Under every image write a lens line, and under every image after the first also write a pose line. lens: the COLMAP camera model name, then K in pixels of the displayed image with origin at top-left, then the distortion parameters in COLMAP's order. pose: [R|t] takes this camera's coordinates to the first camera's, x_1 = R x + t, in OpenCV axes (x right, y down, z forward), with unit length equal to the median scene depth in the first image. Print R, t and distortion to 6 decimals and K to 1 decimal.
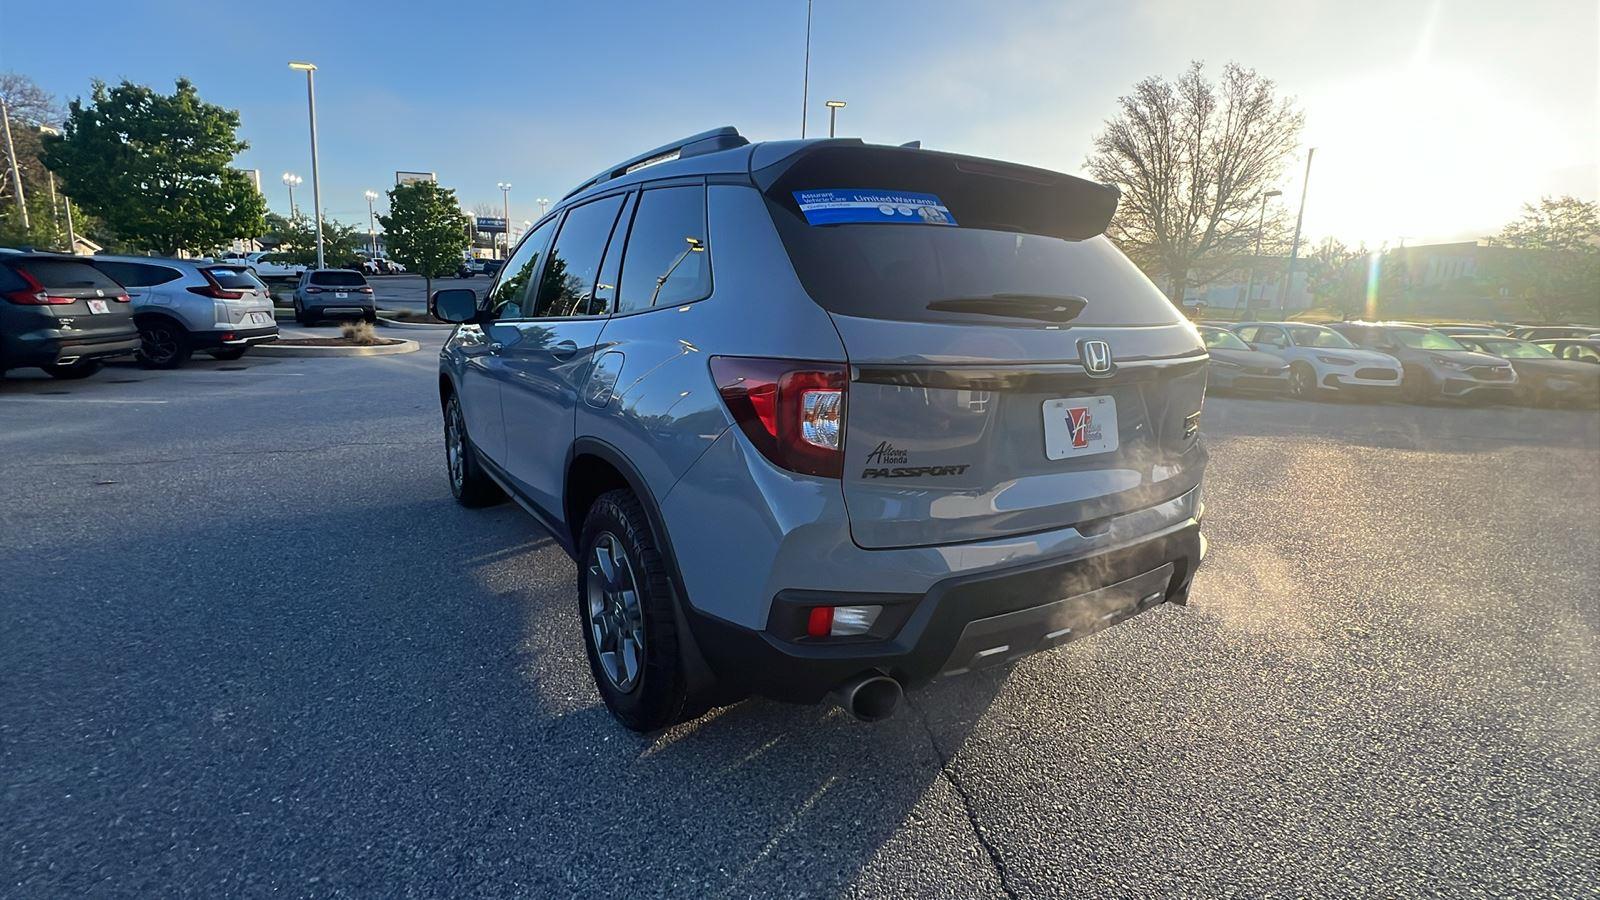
lens RADIAL K [[741.1, 0, 792.9], [0, 741.1, 464.9], [0, 0, 1]] dist [-0.001226, 0.000122]
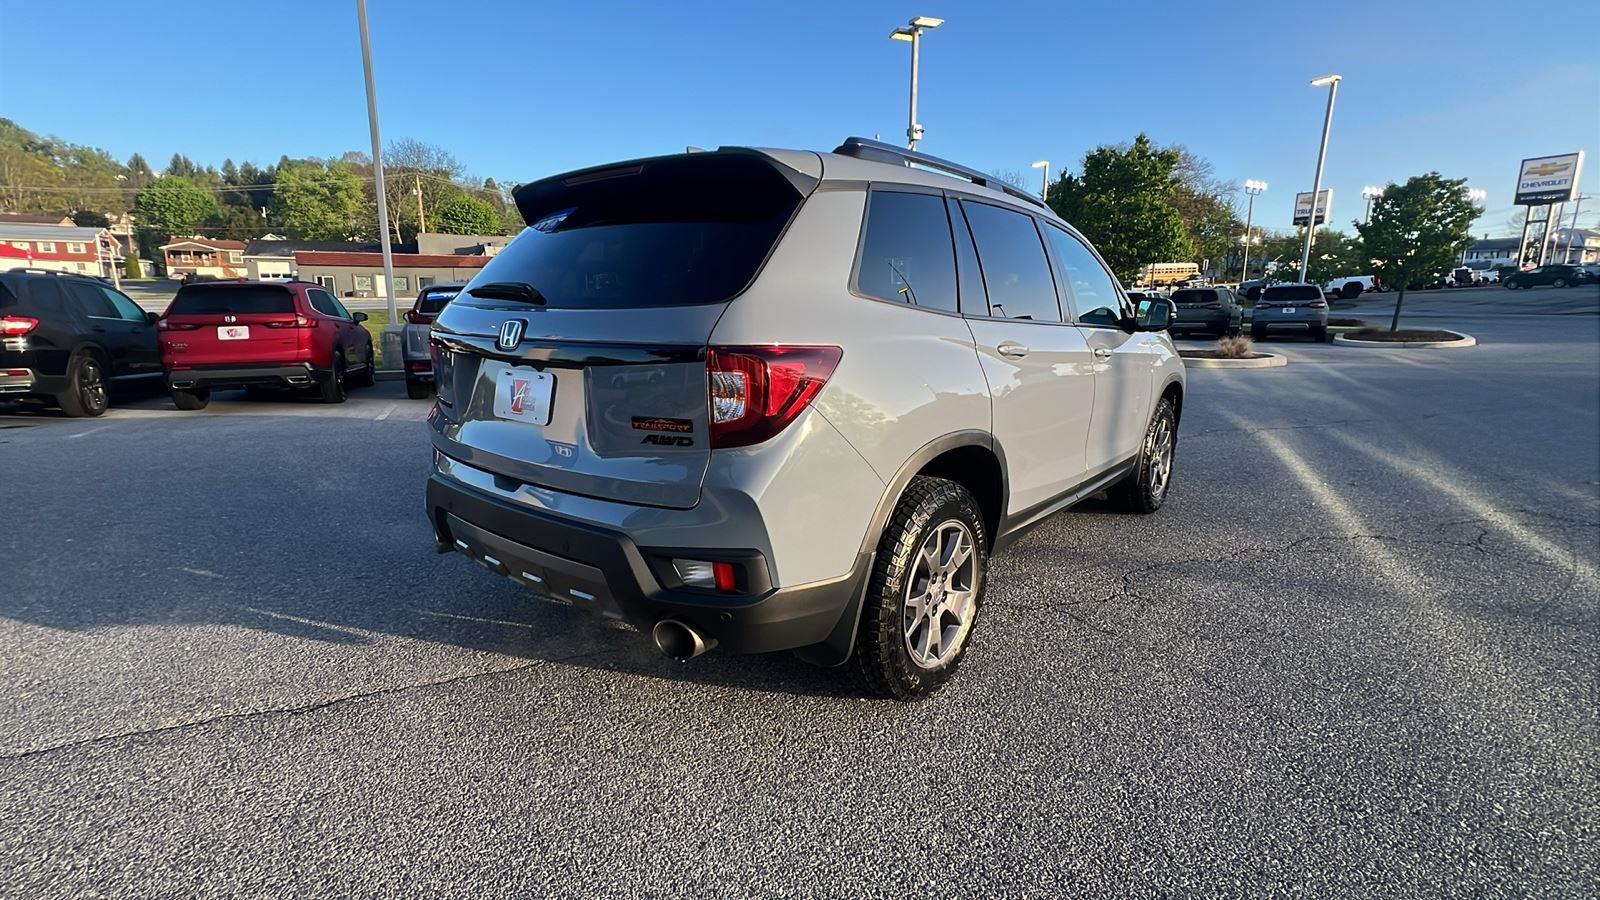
lens RADIAL K [[741.1, 0, 781.4], [0, 741.1, 445.1], [0, 0, 1]] dist [-0.001226, 0.000122]
pose [[0.289098, 0.152906, -0.945009, 0.137225], [-0.201029, 0.974847, 0.096235, -0.014503], [0.935954, 0.162153, 0.312565, 0.086993]]
